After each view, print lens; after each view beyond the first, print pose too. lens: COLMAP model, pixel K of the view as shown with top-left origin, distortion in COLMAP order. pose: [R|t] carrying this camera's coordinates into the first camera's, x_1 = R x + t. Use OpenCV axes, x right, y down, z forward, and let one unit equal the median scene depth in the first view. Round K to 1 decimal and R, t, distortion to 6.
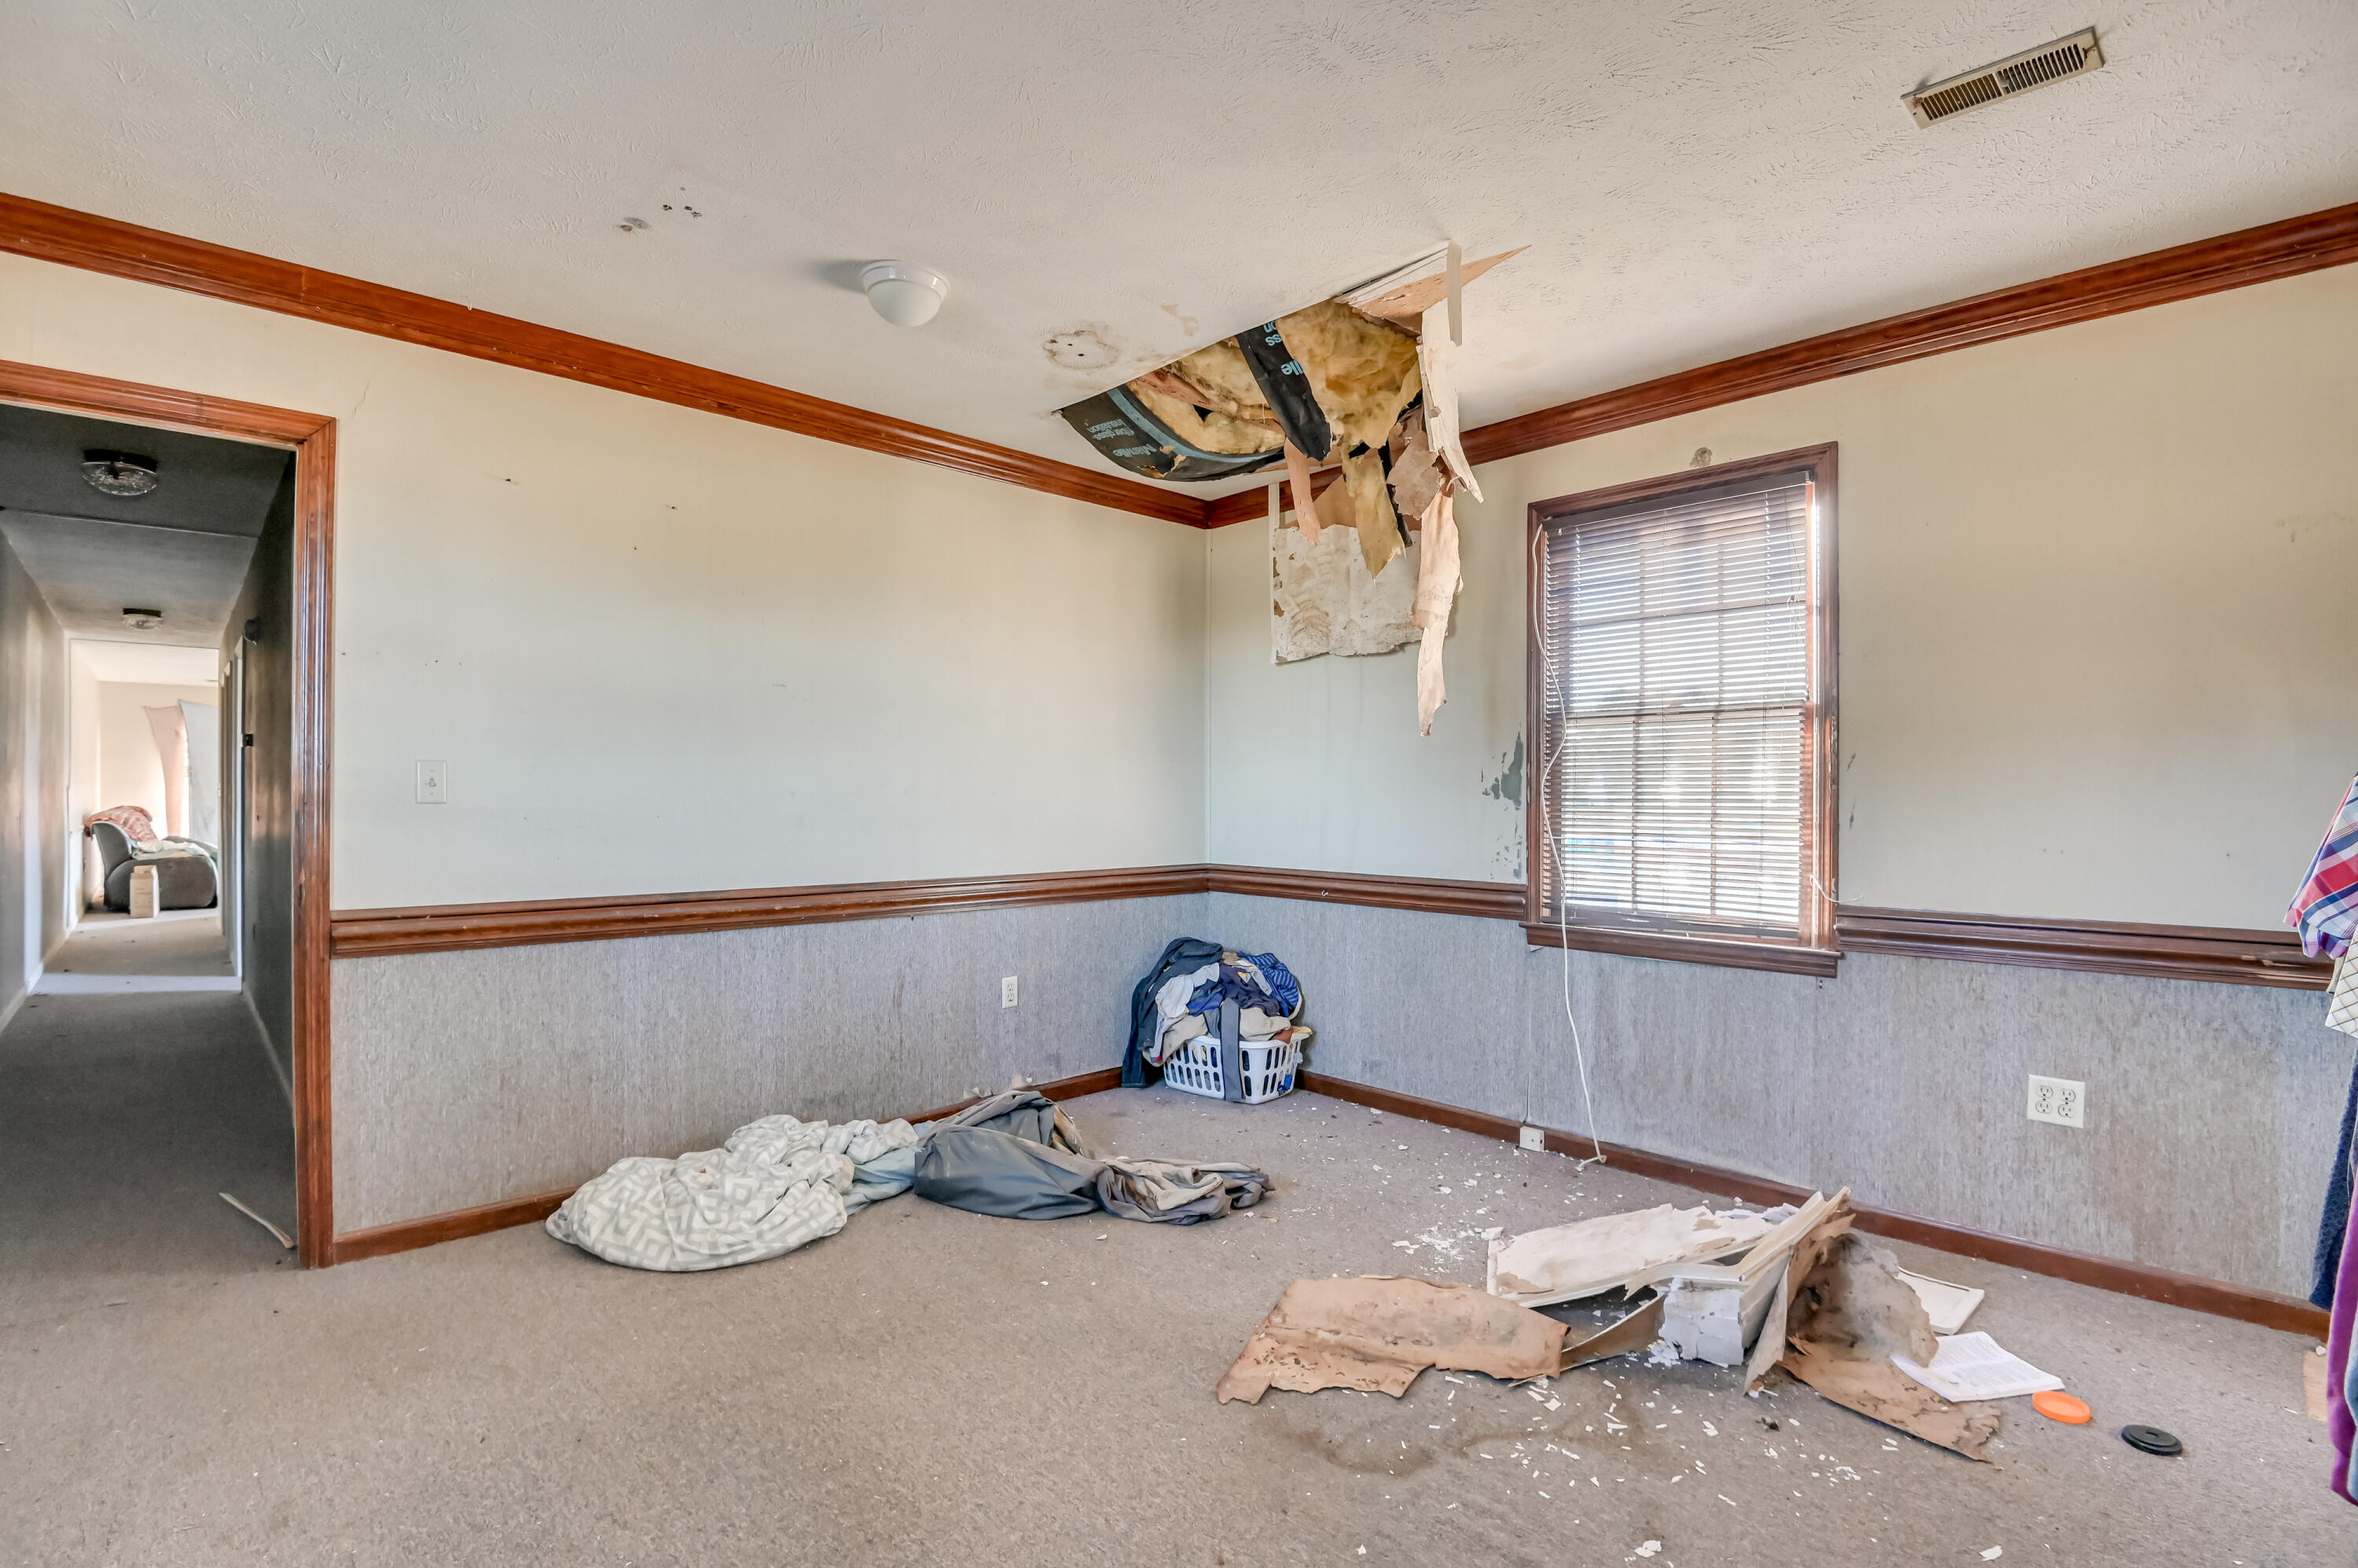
lens RADIAL K [[1145.9, 0, 1166.8], [0, 1145.9, 813.4], [0, 0, 1]] dist [0.002498, -0.027555]
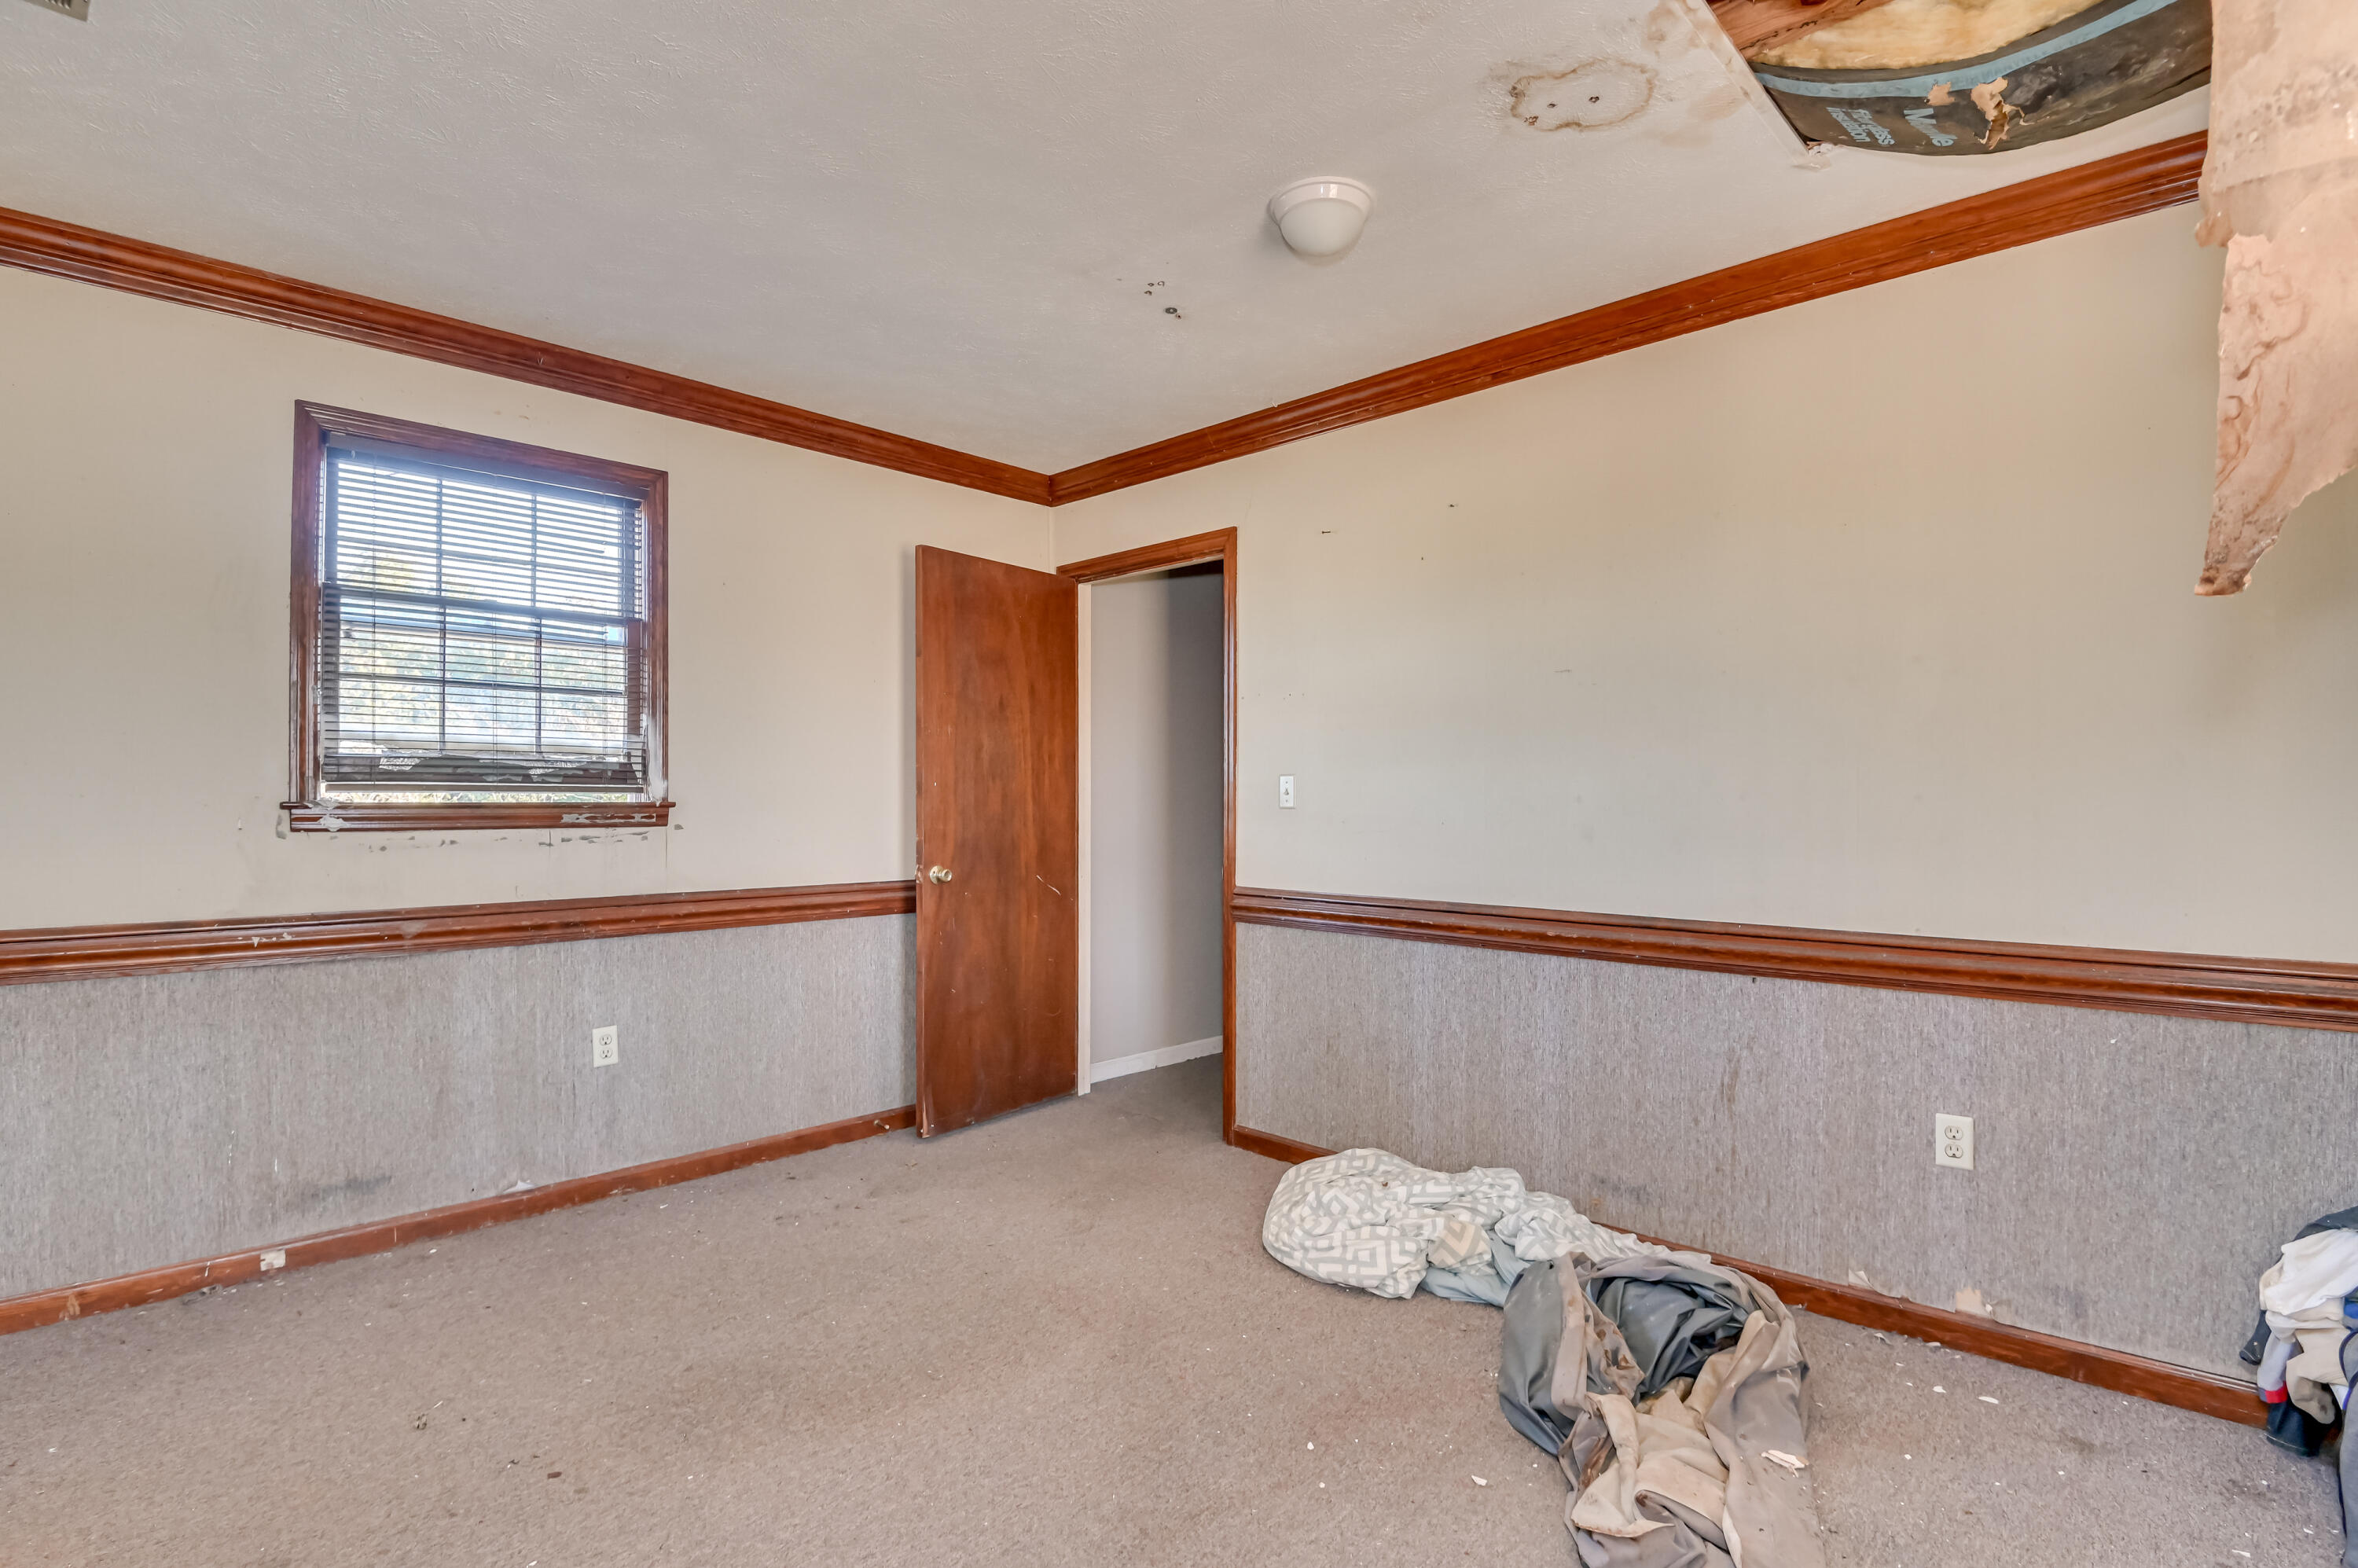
lens RADIAL K [[1145.9, 0, 1166.8], [0, 1145.9, 813.4], [0, 0, 1]] dist [0.002498, -0.027555]
pose [[0.013174, 0.004678, -0.999902, 0.519287], [-0.018450, 0.999820, 0.004434, -0.005329], [0.999743, 0.018389, 0.013258, 0.719911]]
